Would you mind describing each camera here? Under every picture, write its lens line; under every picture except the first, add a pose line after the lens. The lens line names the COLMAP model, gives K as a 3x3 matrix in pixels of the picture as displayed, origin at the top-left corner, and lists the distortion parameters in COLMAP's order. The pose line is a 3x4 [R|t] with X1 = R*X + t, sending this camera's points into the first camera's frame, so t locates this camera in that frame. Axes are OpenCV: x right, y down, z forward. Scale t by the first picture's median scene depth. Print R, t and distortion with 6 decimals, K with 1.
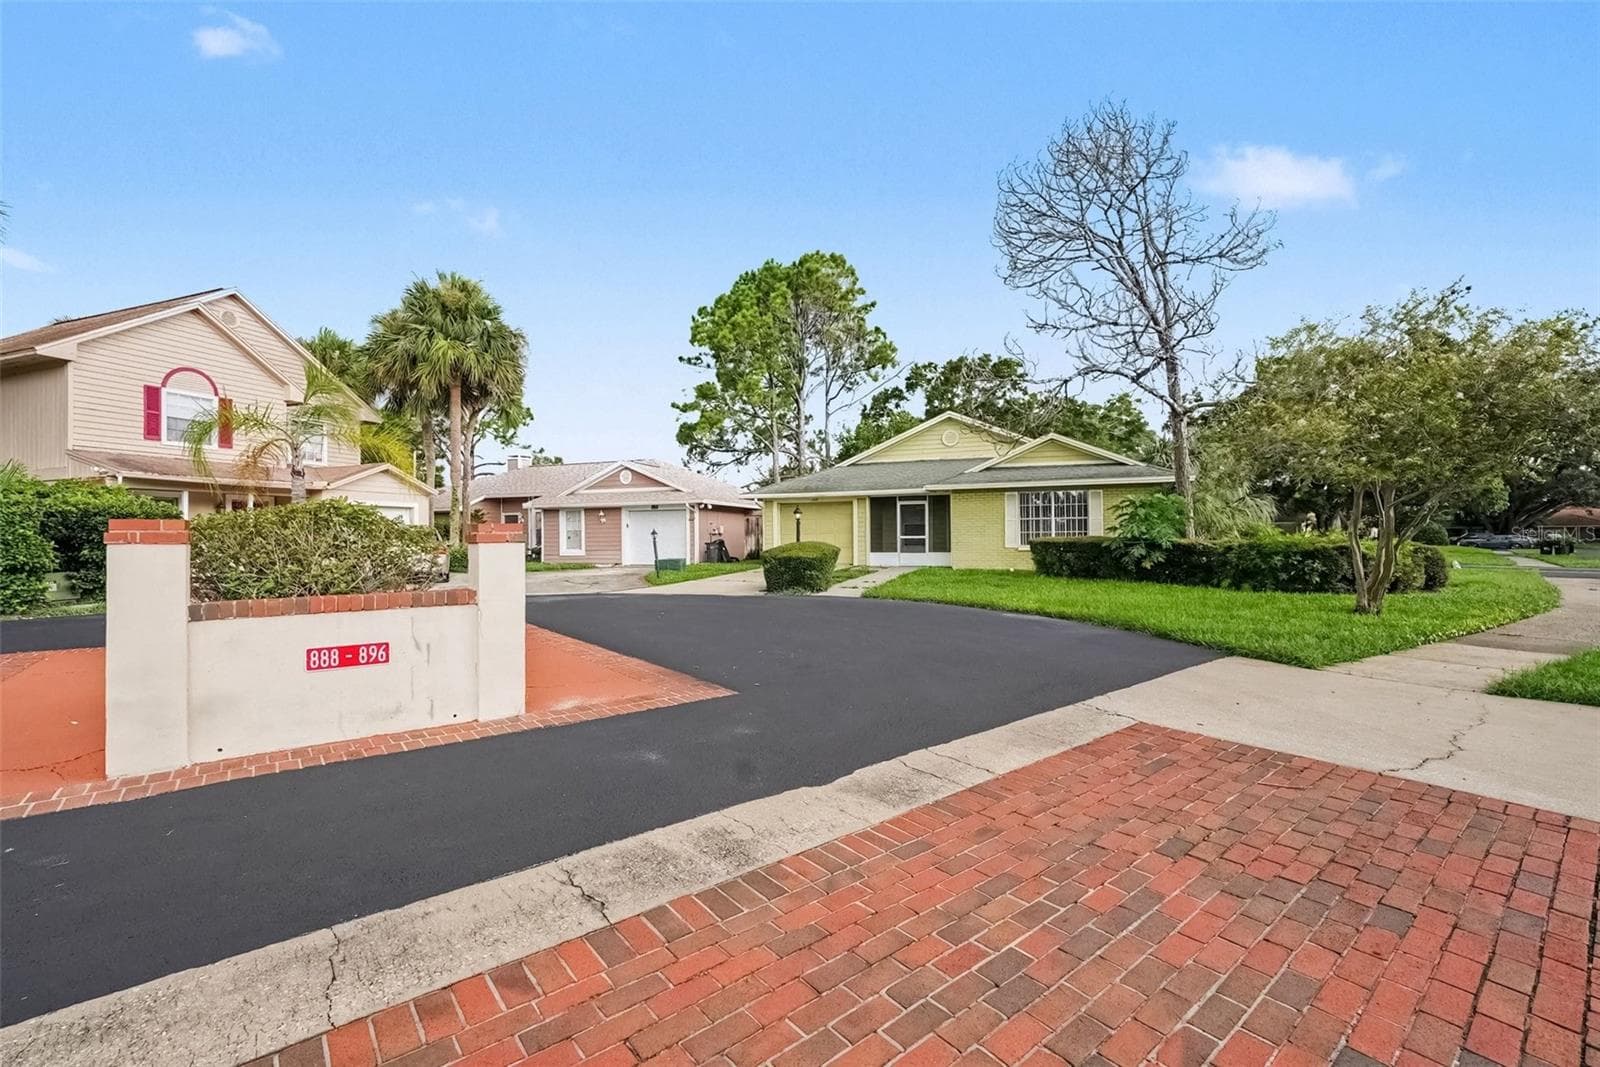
lens RADIAL K [[697.3, 0, 800.0], [0, 697.3, 533.5], [0, 0, 1]] dist [0.000108, 0.000031]
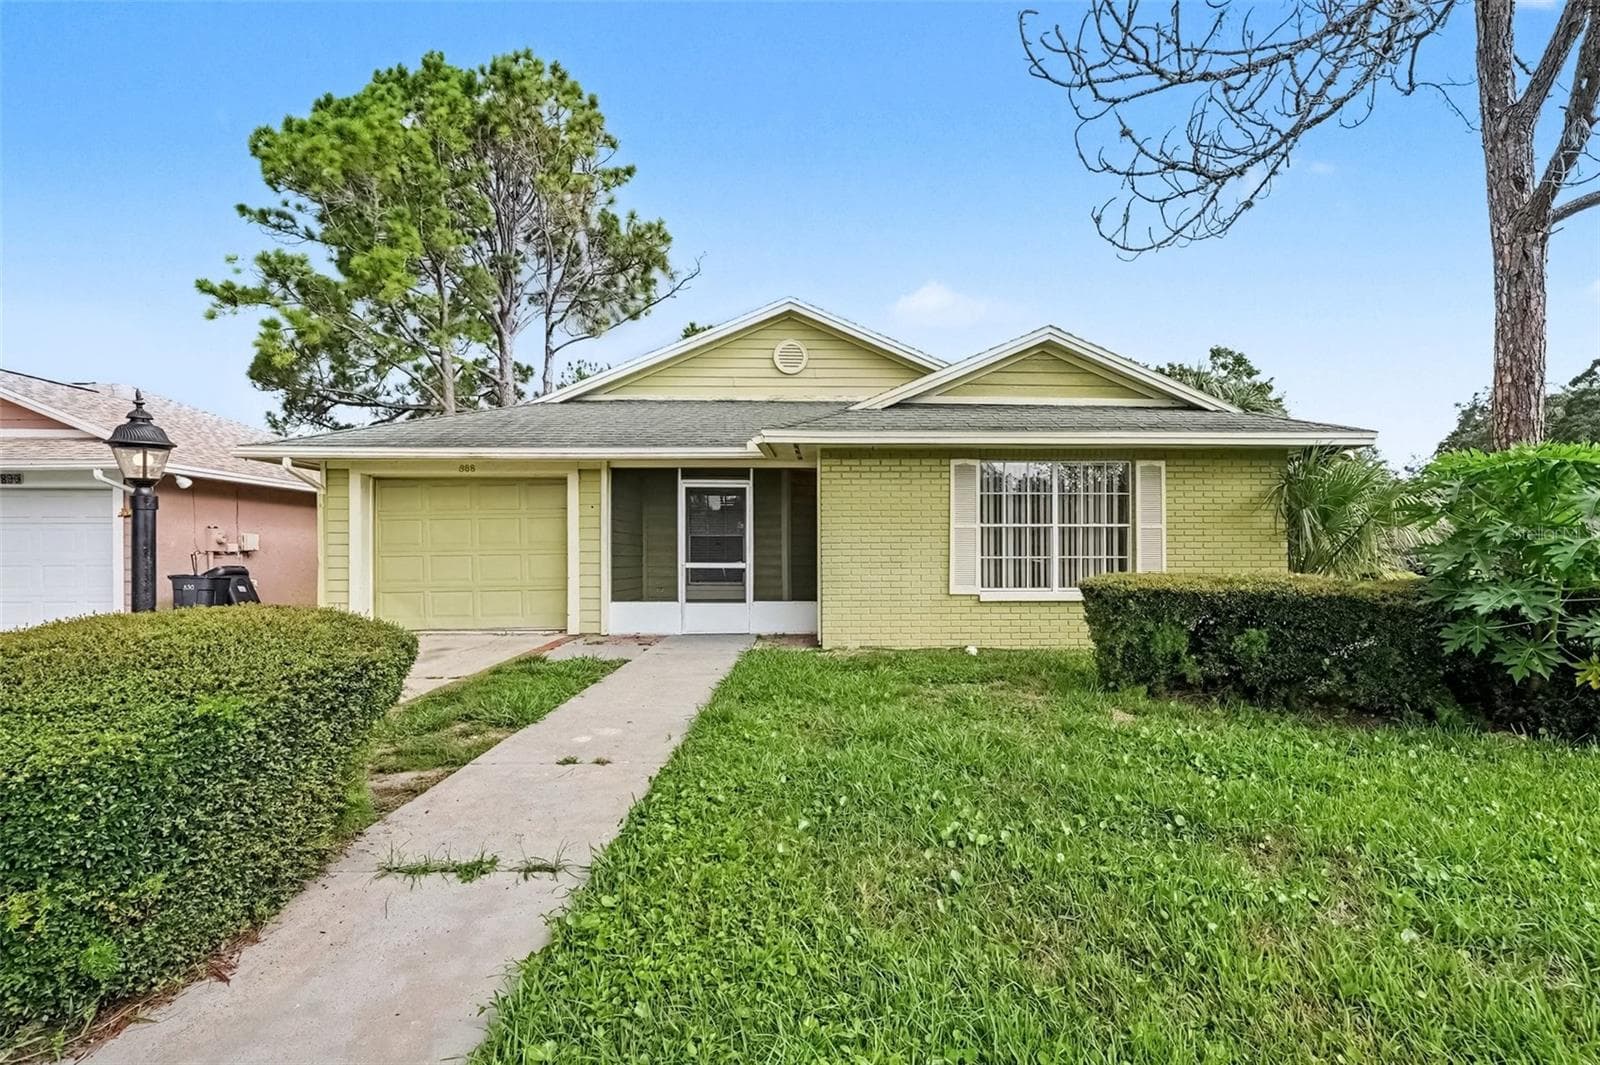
lens RADIAL K [[743.1, 0, 847.0], [0, 743.1, 544.5], [0, 0, 1]] dist [0.001951, 0.000865]
pose [[0.926628, 0.012671, 0.375766, 0.065410], [-0.009183, 0.999897, -0.011073, -0.003277], [-0.375868, 0.006810, 0.926648, 0.544968]]
